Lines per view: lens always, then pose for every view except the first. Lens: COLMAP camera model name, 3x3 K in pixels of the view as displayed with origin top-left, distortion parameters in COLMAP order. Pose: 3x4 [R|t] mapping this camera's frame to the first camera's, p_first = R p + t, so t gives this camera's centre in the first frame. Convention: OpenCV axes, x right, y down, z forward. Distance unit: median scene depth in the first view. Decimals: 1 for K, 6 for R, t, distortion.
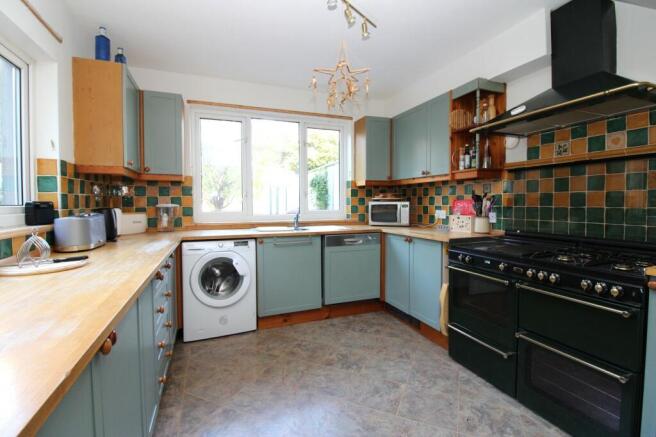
lens RADIAL K [[302.5, 0, 326.8], [0, 302.5, 213.2], [0, 0, 1]] dist [-0.003581, -0.002485]
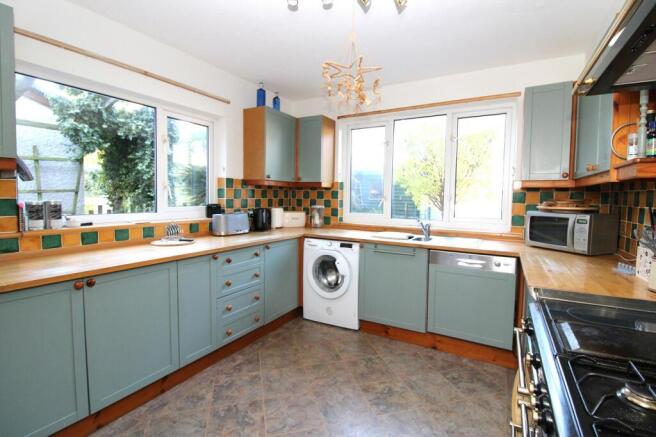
lens RADIAL K [[302.5, 0, 328.4], [0, 302.5, 214.8], [0, 0, 1]] dist [-0.003581, -0.002485]
pose [[0.635040, 0.058368, -0.770271, 0.505097], [-0.045218, 0.998240, 0.038363, -0.047098], [0.771155, 0.010468, 0.636562, 0.275340]]
